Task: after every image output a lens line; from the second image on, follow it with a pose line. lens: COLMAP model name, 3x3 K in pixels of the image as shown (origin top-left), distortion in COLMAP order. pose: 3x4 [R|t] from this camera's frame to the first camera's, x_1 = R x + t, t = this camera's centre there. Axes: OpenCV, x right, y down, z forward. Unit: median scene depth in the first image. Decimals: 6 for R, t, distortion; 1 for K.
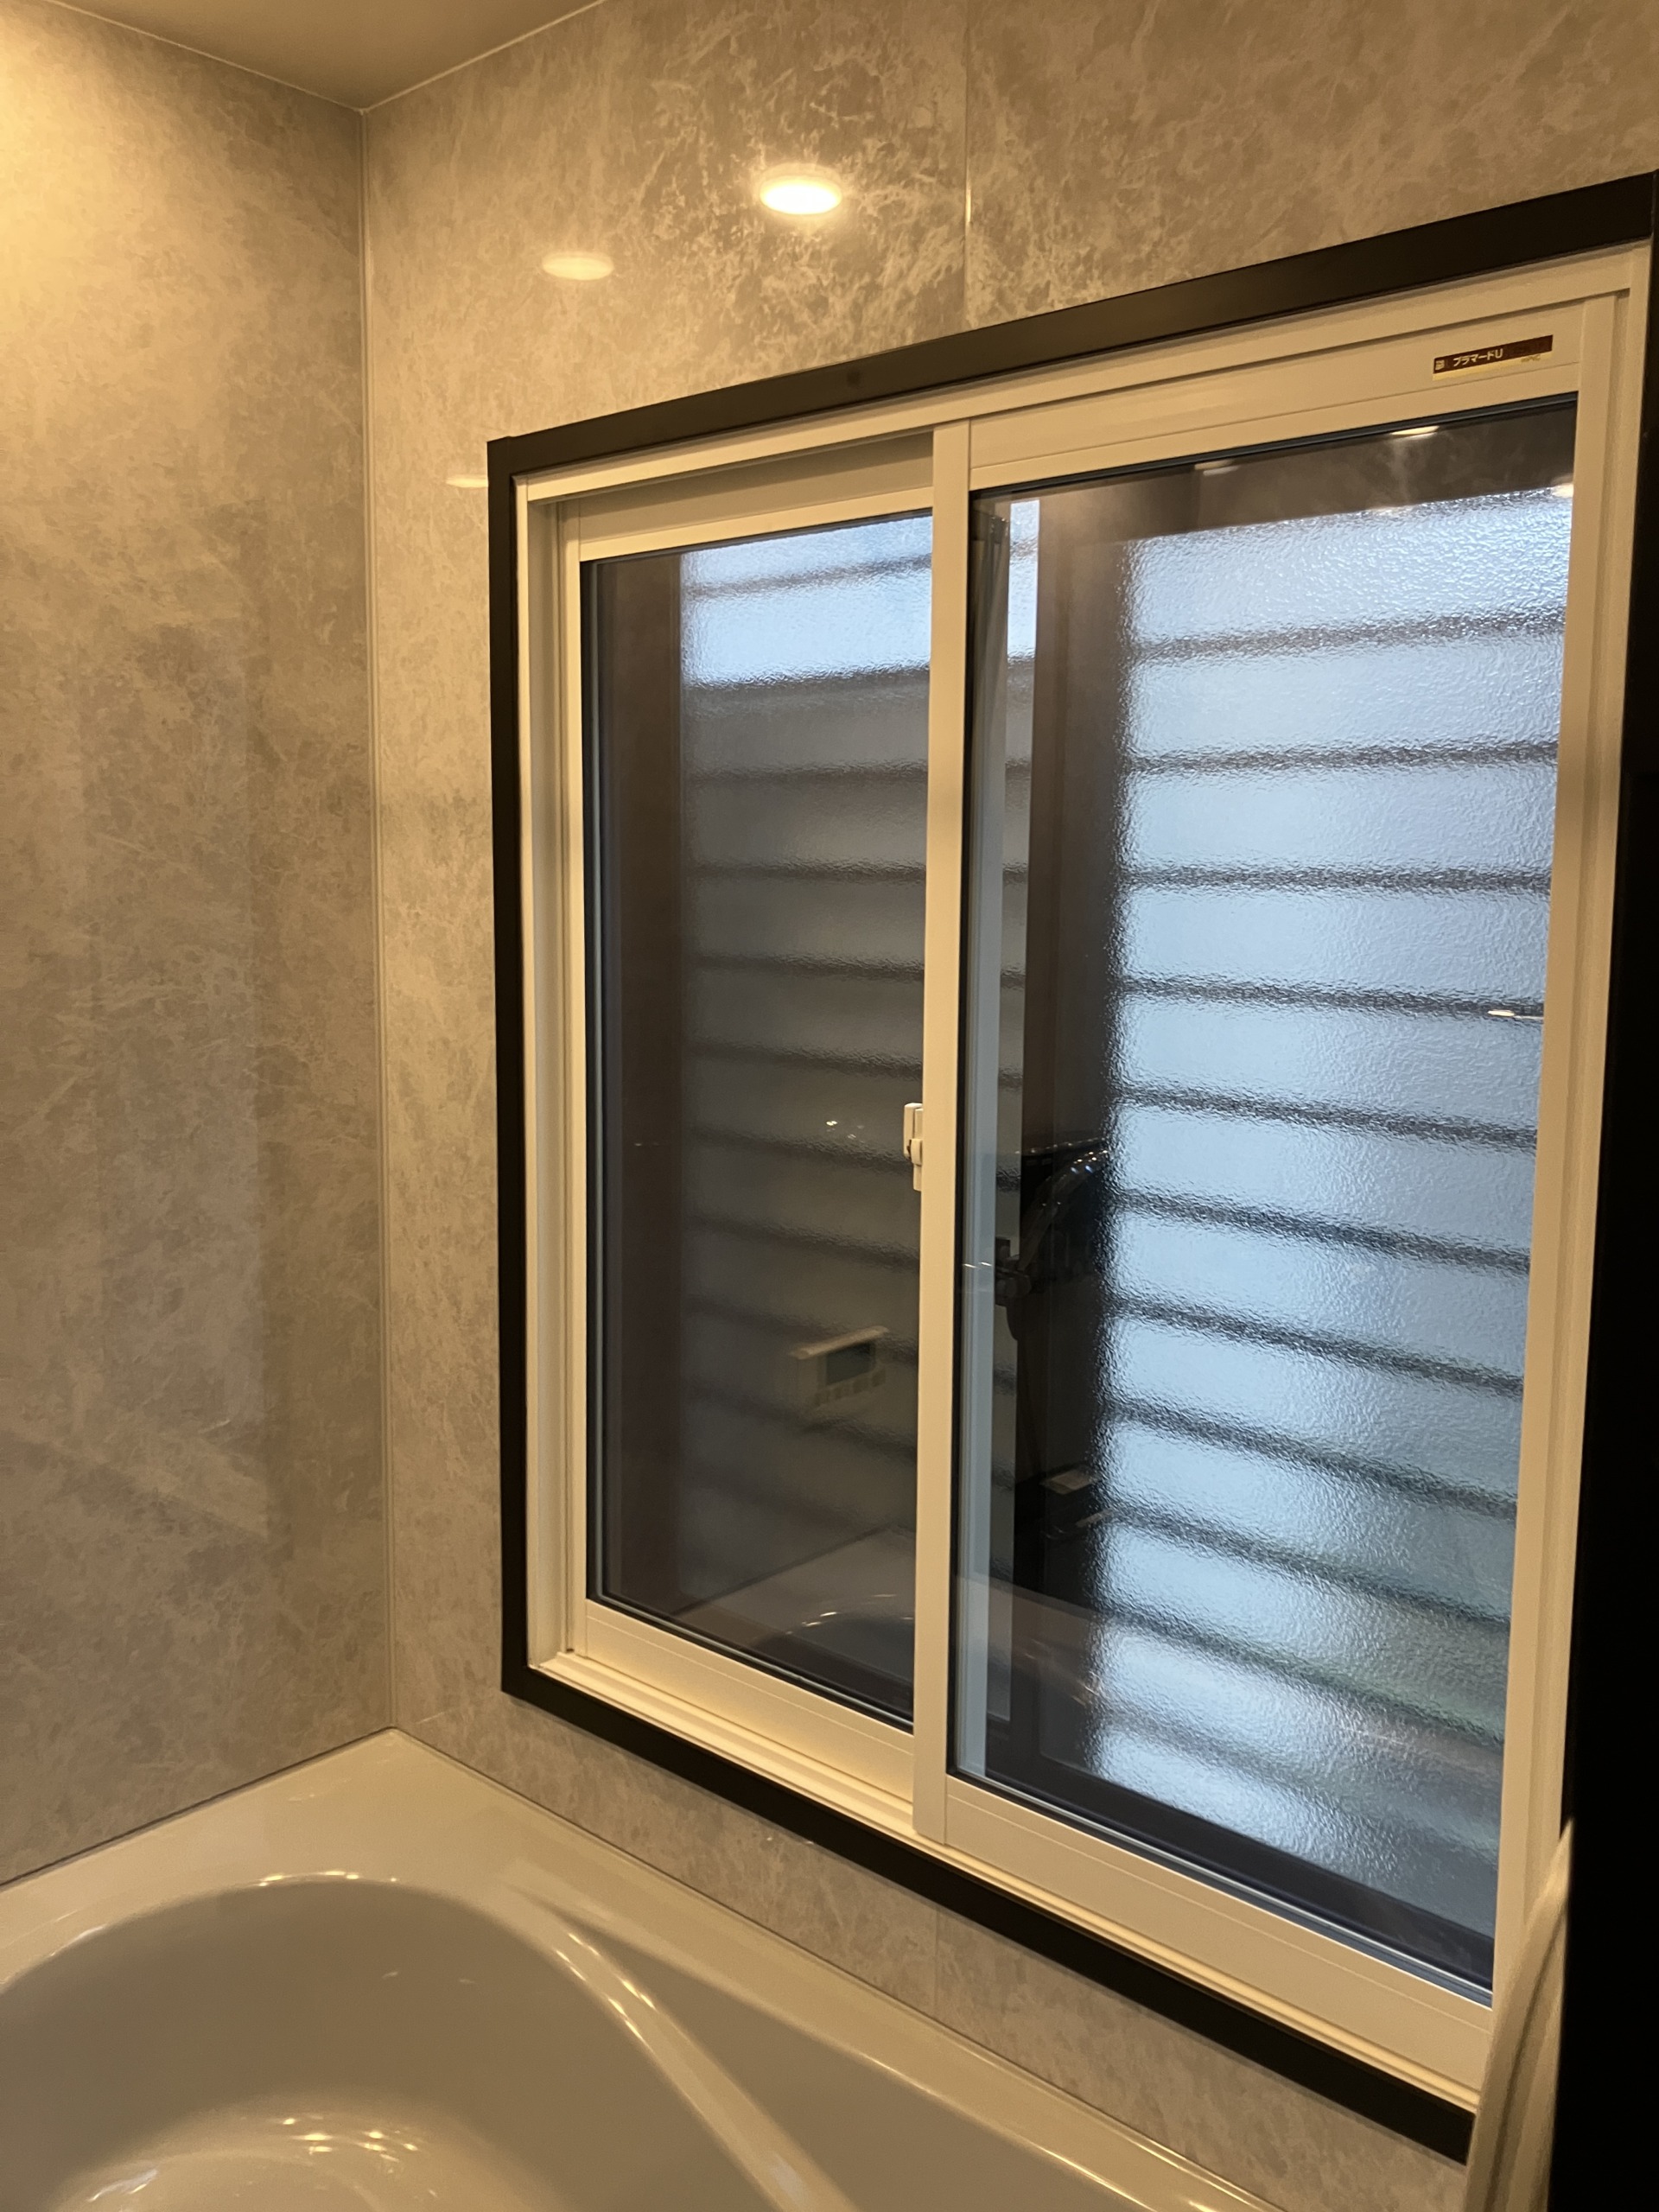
lens RADIAL K [[1848.3, 0, 860.3], [0, 1848.3, 1082.1], [0, 0, 1]] dist [-0.006850, 0.056835]
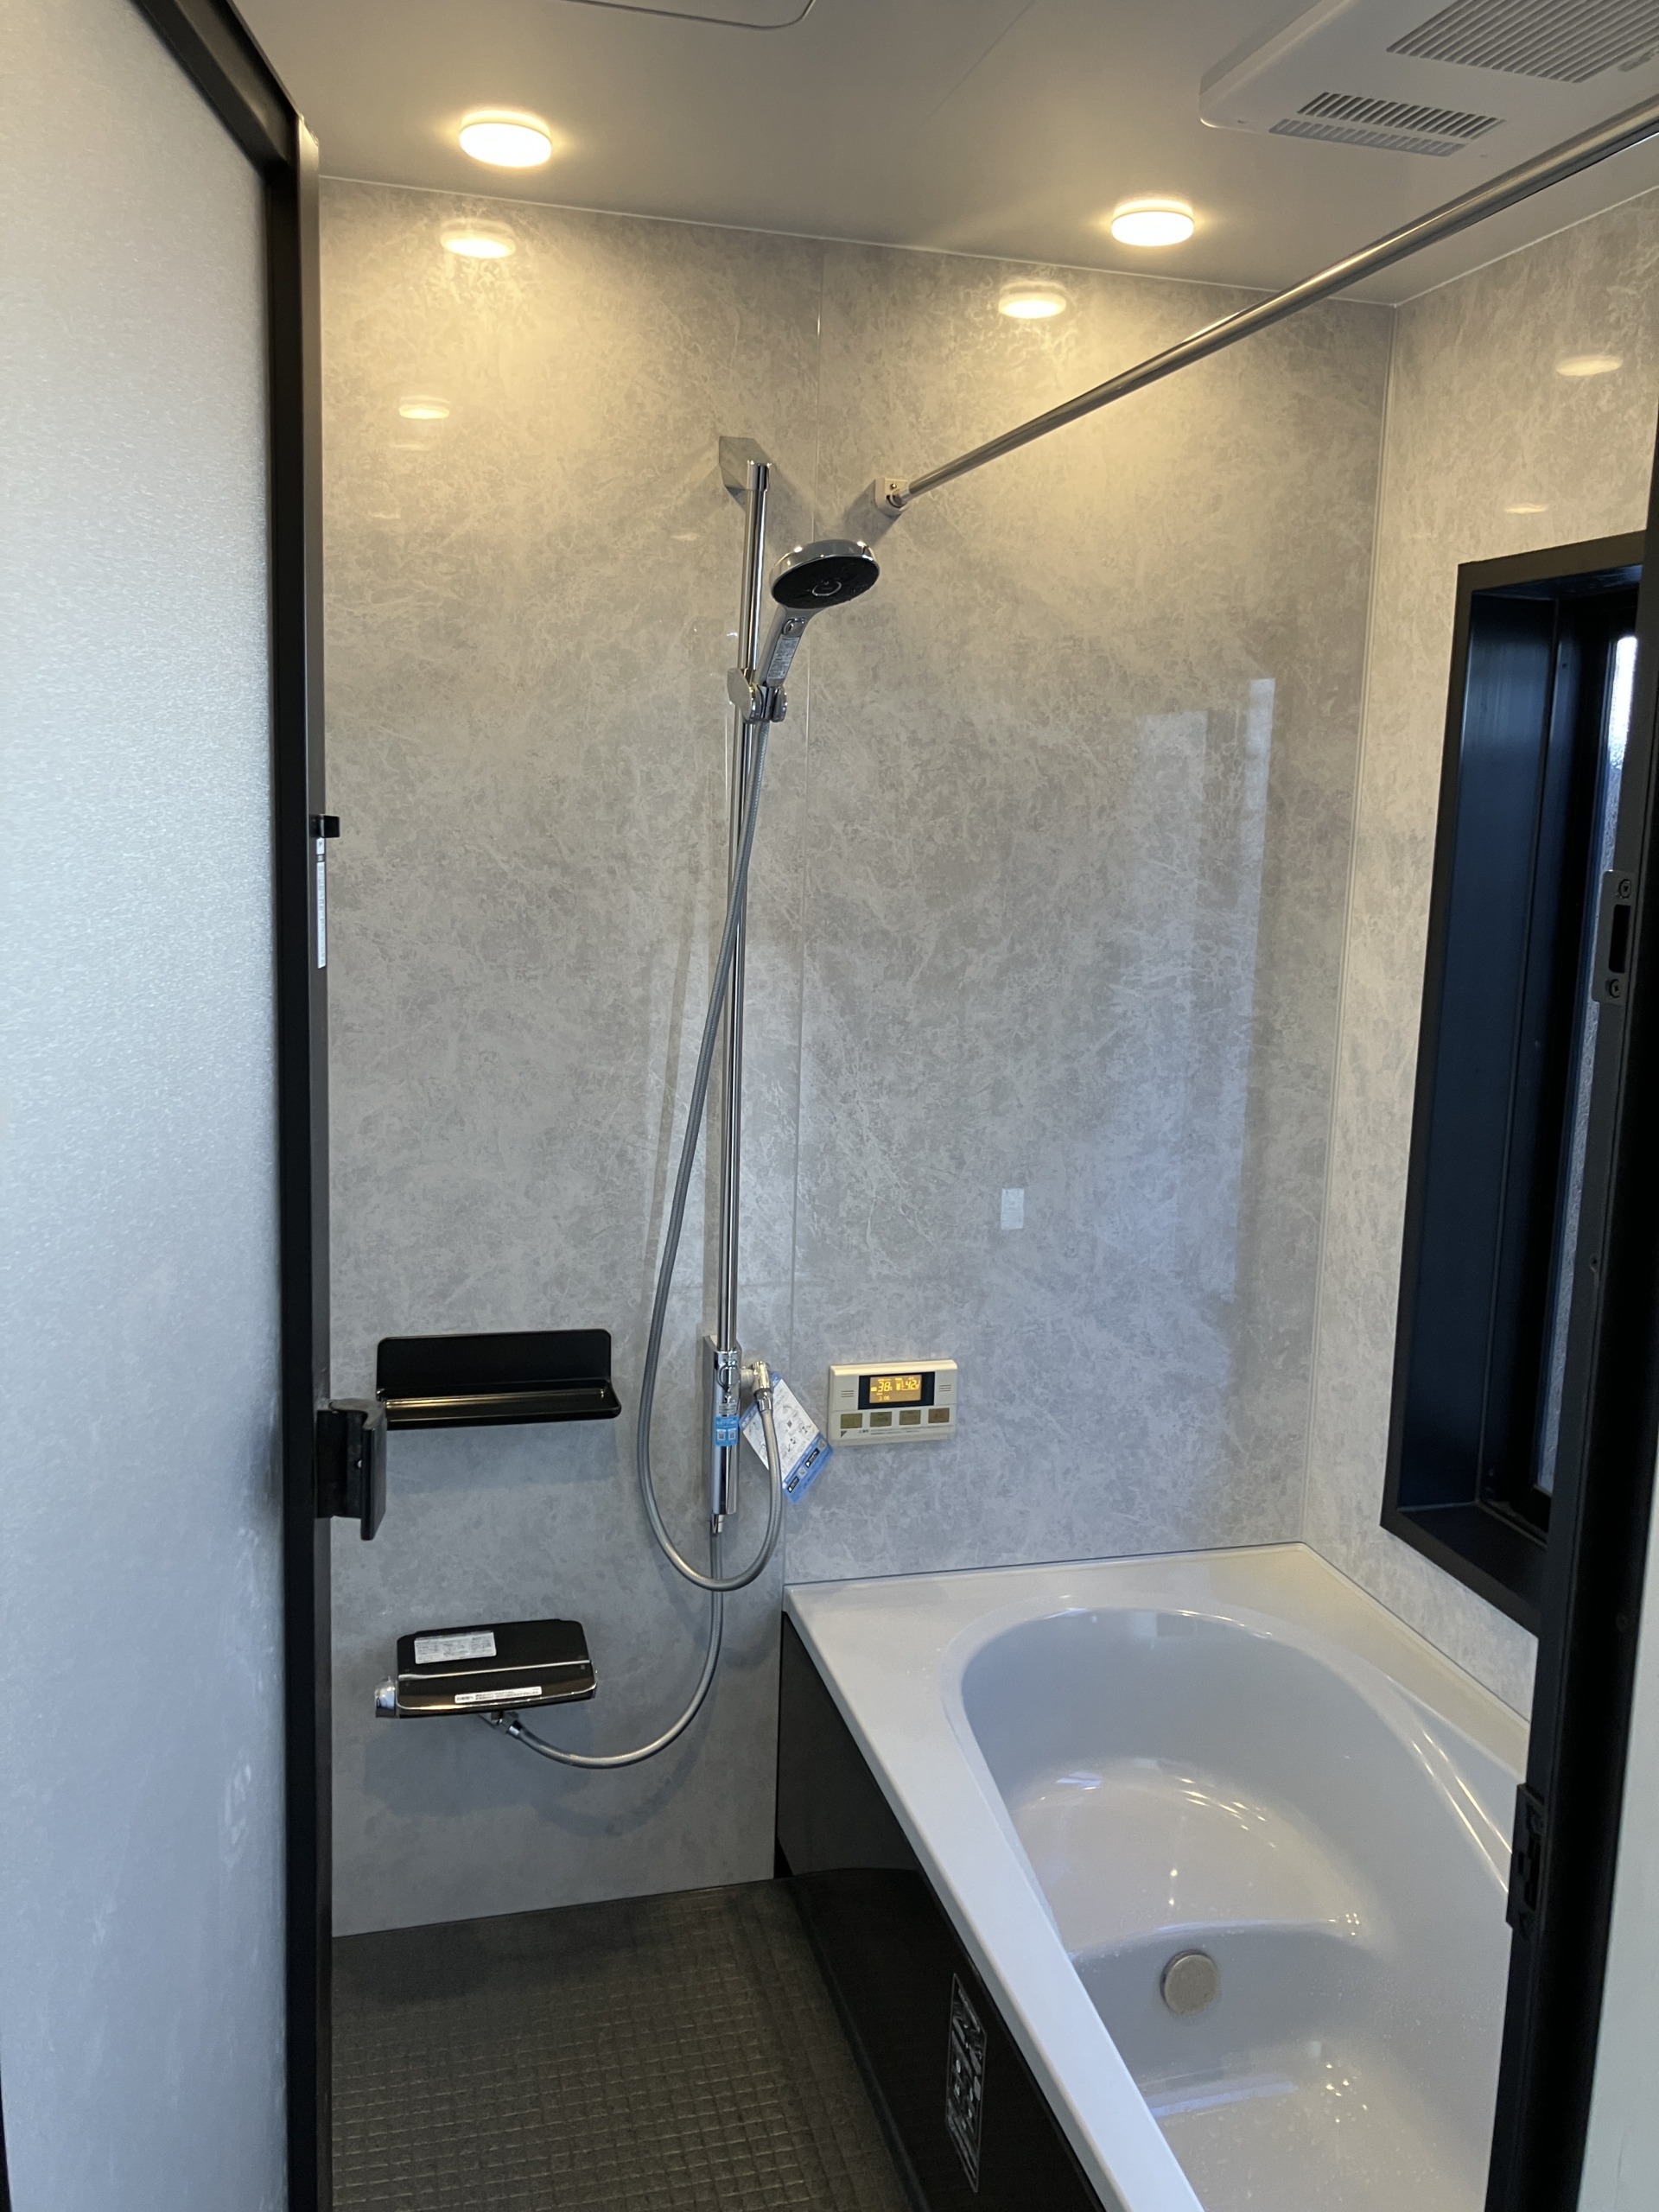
lens RADIAL K [[1848.3, 0, 860.3], [0, 1848.3, 1082.1], [0, 0, 1]] dist [-0.006850, 0.056835]
pose [[0.841218, 0.100872, -0.531204, 0.162455], [-0.085820, 0.994899, 0.053020, -0.018245], [0.533842, 0.000987, 0.845583, -0.301476]]
